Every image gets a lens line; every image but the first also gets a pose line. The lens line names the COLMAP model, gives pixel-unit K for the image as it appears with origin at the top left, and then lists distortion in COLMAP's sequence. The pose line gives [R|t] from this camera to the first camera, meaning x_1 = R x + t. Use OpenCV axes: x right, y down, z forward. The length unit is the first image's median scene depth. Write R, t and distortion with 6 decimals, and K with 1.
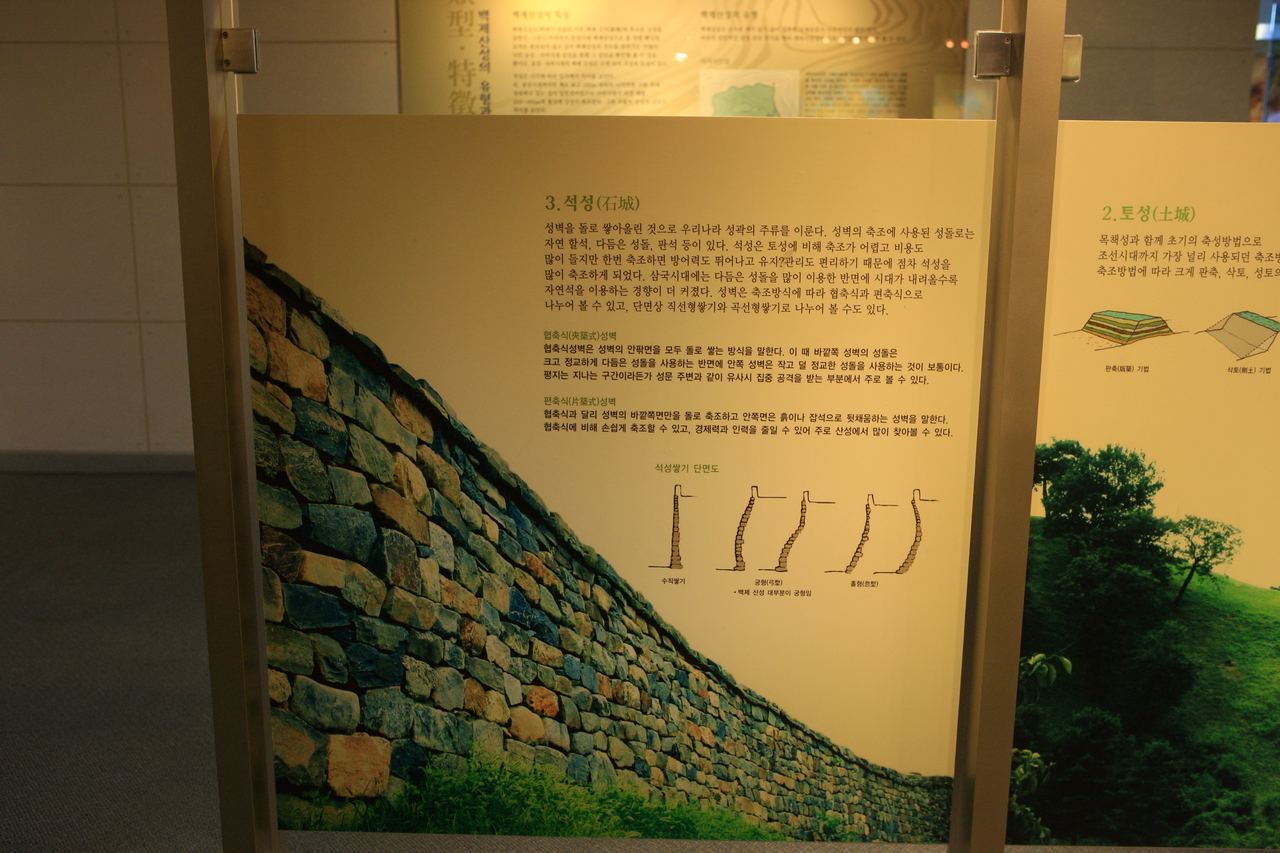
lens RADIAL K [[1345.2, 0, 649.0], [0, 1345.2, 423.2], [0, 0, 1]] dist [-0.033291, 0.000000]
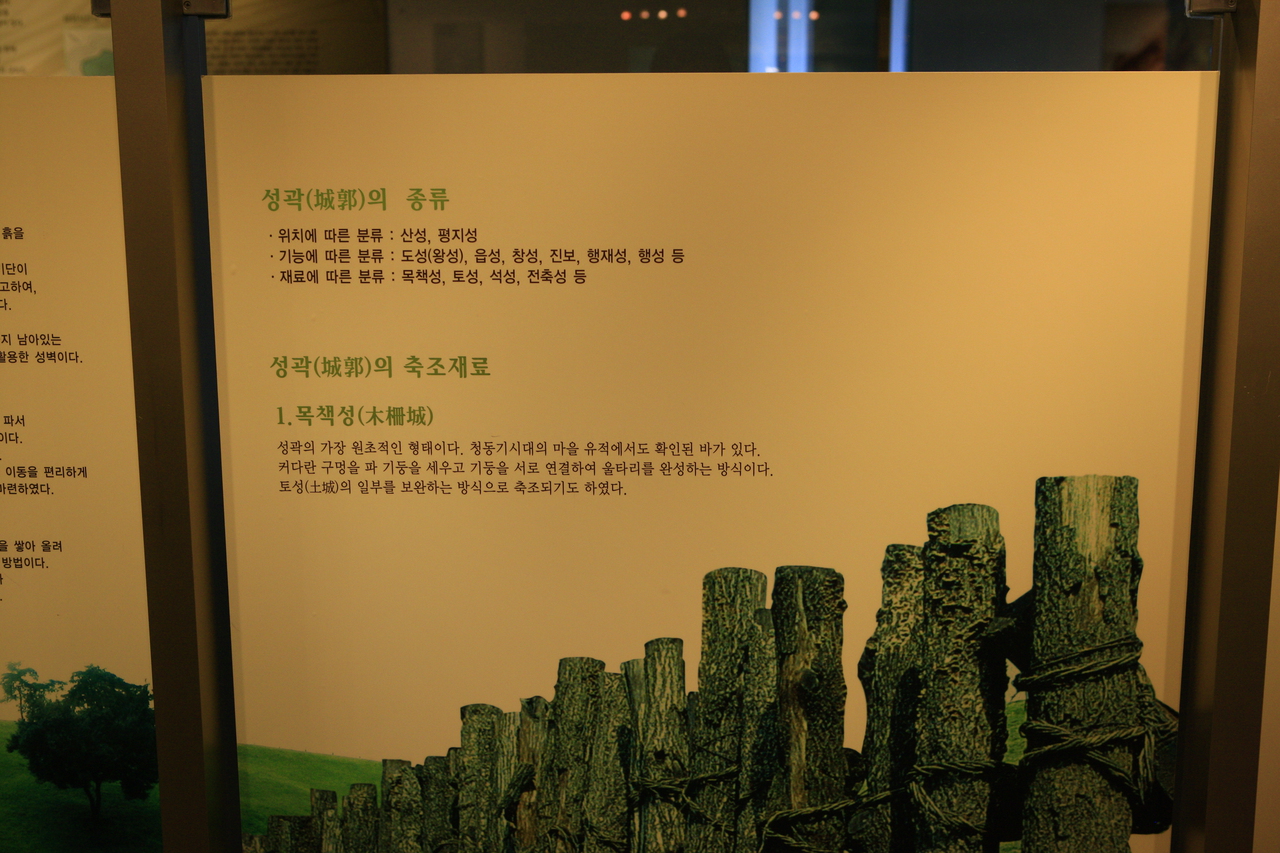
lens RADIAL K [[1665.0, 0, 637.7], [0, 1665.0, 426.2], [0, 0, 1]] dist [-0.009535, 0.000000]
pose [[0.999957, -0.009140, -0.001781, 0.383125], [0.009090, 0.999608, -0.026466, 0.002362], [0.002022, 0.026448, 0.999648, 0.016105]]
